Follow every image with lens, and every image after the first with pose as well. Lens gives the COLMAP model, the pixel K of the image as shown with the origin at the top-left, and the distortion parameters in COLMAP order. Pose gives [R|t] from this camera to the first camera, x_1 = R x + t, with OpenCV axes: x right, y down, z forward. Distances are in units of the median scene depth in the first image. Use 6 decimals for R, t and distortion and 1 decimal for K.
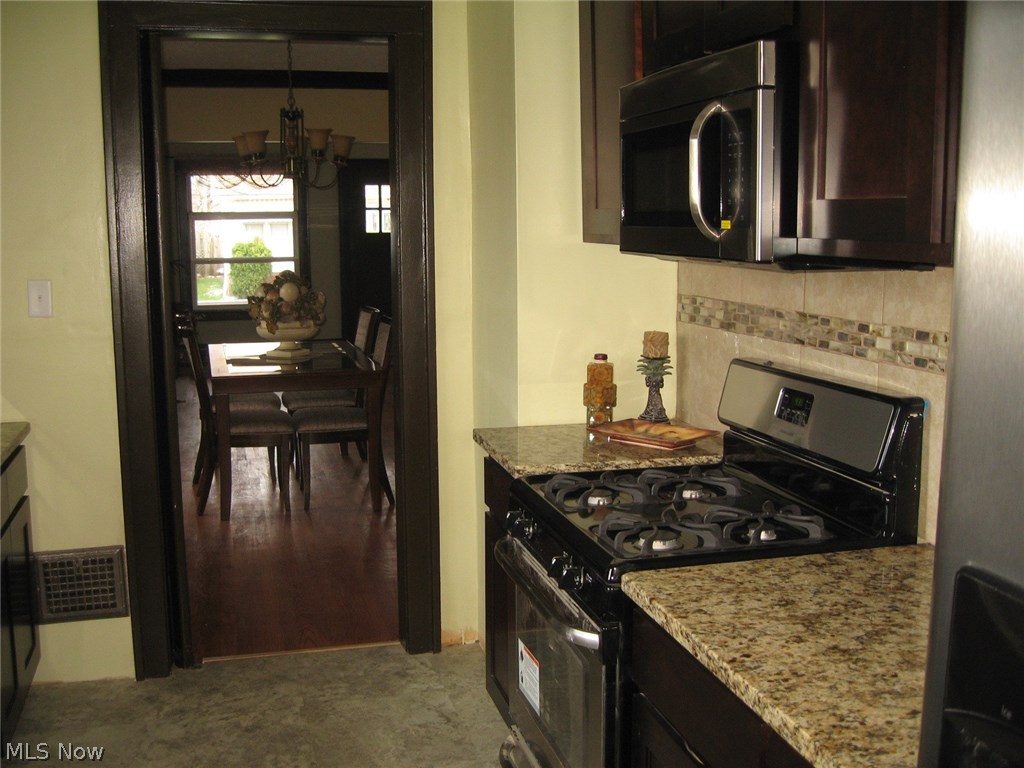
lens RADIAL K [[1139.6, 0, 511.5], [0, 1139.6, 383.0], [0, 0, 1]] dist [0.030712, 0.000000]
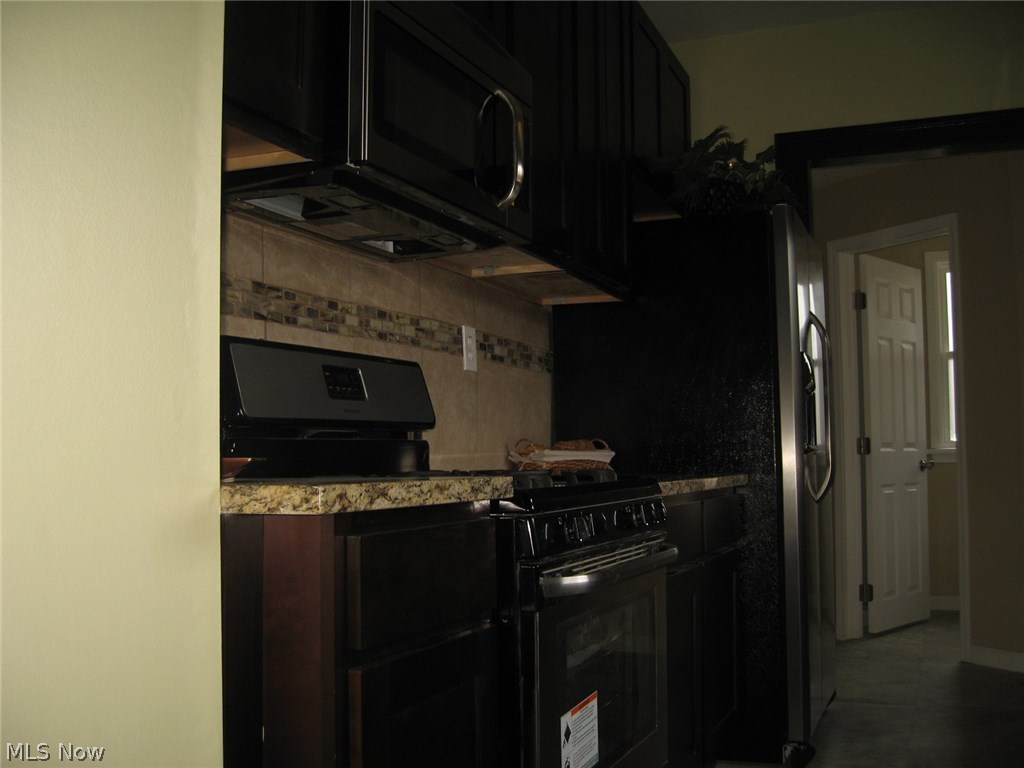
lens RADIAL K [[1139.6, 0, 511.8], [0, 1139.6, 383.5], [0, 0, 1]] dist [0.030712, 0.000000]
pose [[-0.806353, 0.055958, 0.588782, -0.423069], [0.100322, 0.994029, 0.042922, -0.005452], [-0.582864, 0.093678, -0.807152, 1.723006]]
